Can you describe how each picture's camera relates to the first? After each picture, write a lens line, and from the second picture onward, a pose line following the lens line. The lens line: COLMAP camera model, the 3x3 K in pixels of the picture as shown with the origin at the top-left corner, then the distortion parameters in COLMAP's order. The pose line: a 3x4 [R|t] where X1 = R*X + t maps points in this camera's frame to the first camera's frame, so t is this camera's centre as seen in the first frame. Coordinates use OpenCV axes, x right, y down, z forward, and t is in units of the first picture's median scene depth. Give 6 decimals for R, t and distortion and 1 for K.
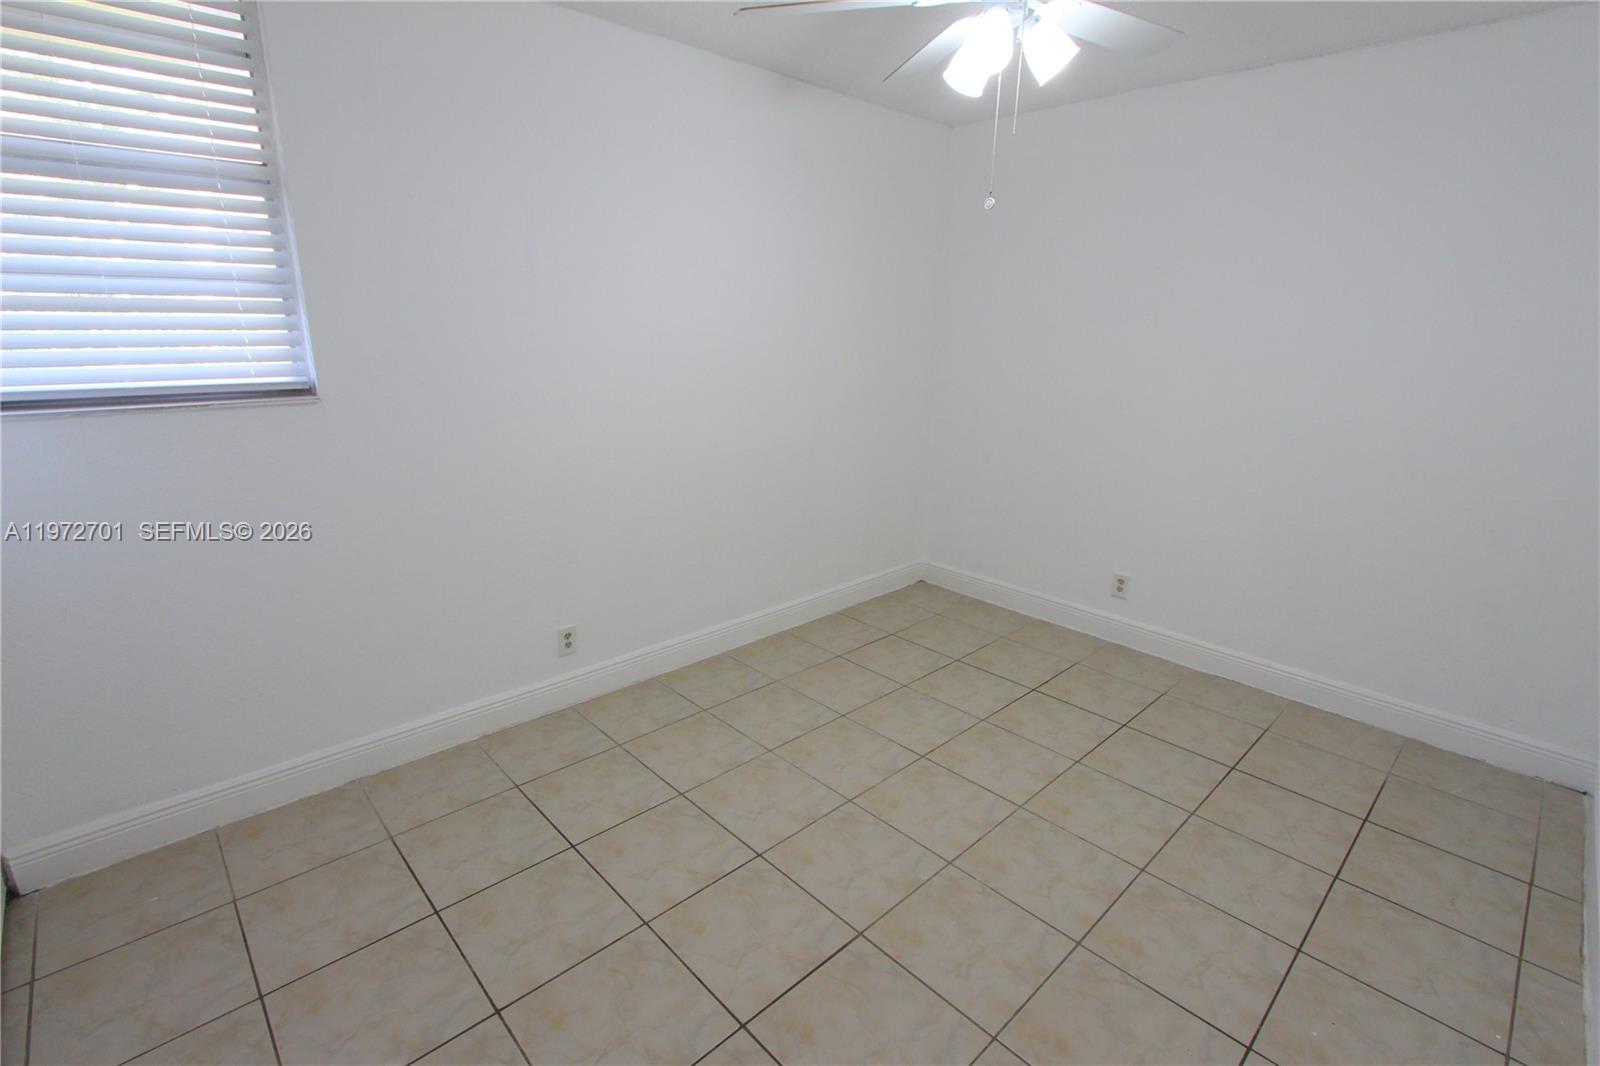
lens RADIAL K [[741.0, 0, 794.1], [0, 741.0, 540.6], [0, 0, 1]] dist [0.011341, -0.000459]
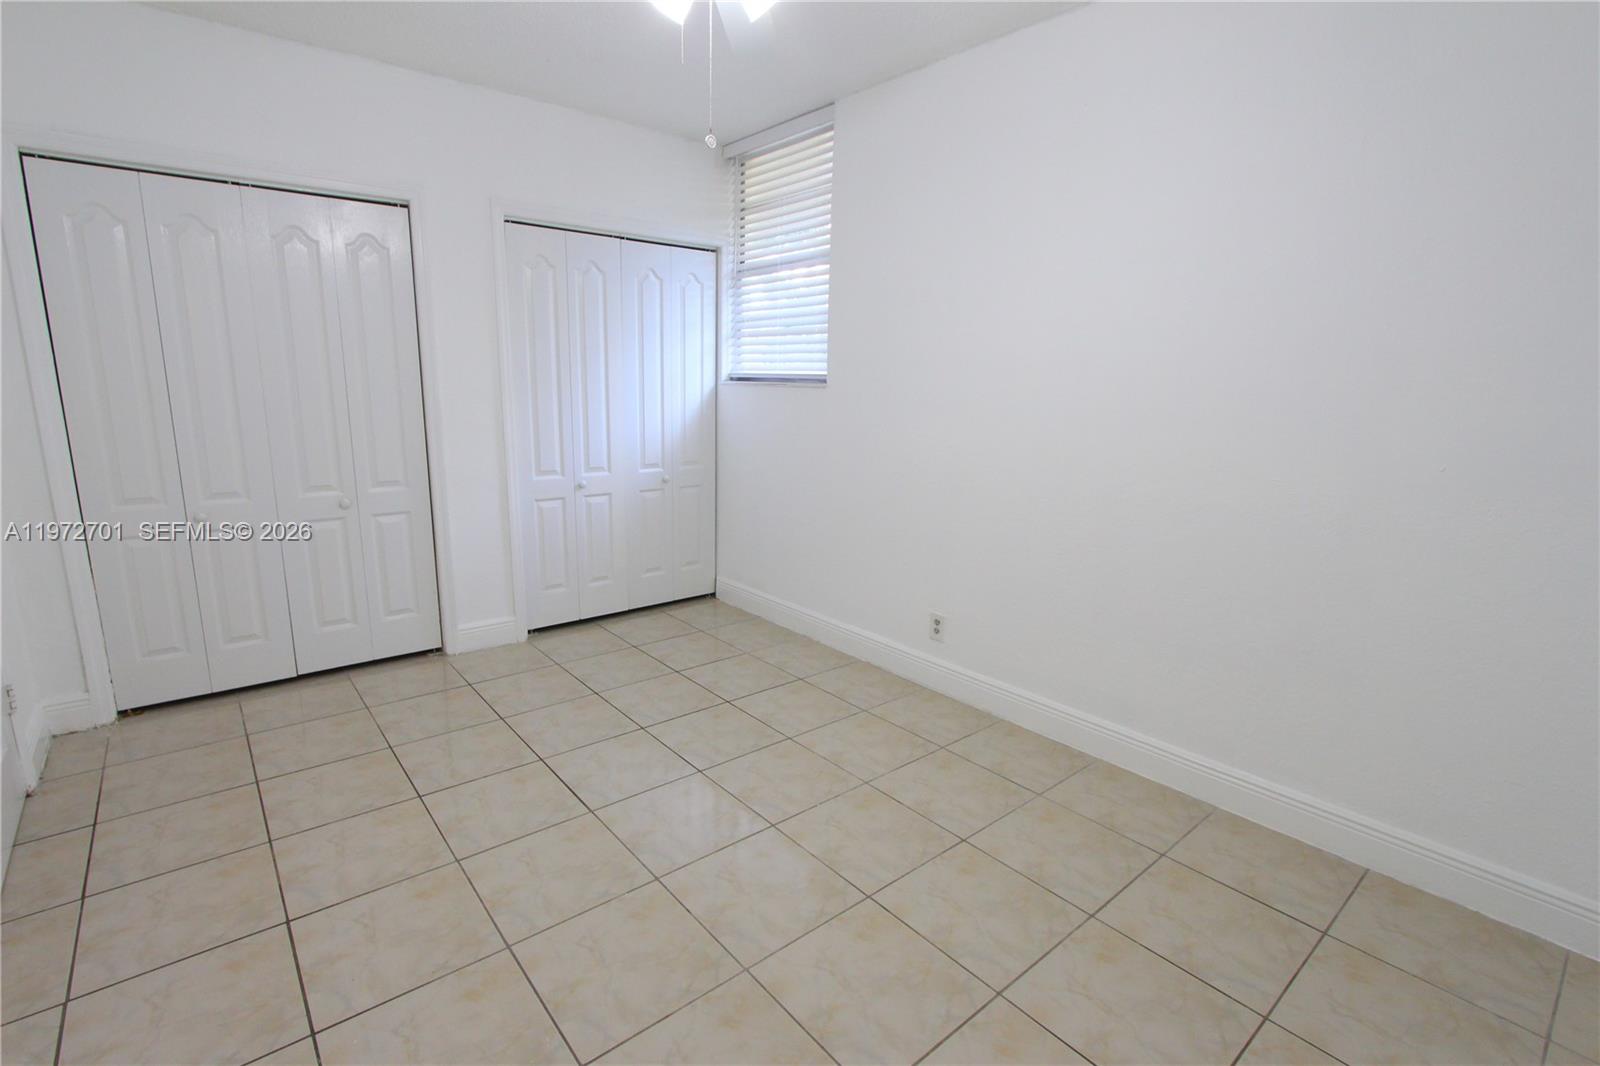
lens RADIAL K [[741.0, 0, 797.1], [0, 741.0, 539.3], [0, 0, 1]] dist [0.011341, -0.000459]
pose [[-0.044011, 0.208685, -0.976992, 0.776663], [-0.283605, 0.935097, 0.212512, -0.171587], [0.957931, 0.286432, 0.018029, 0.756702]]
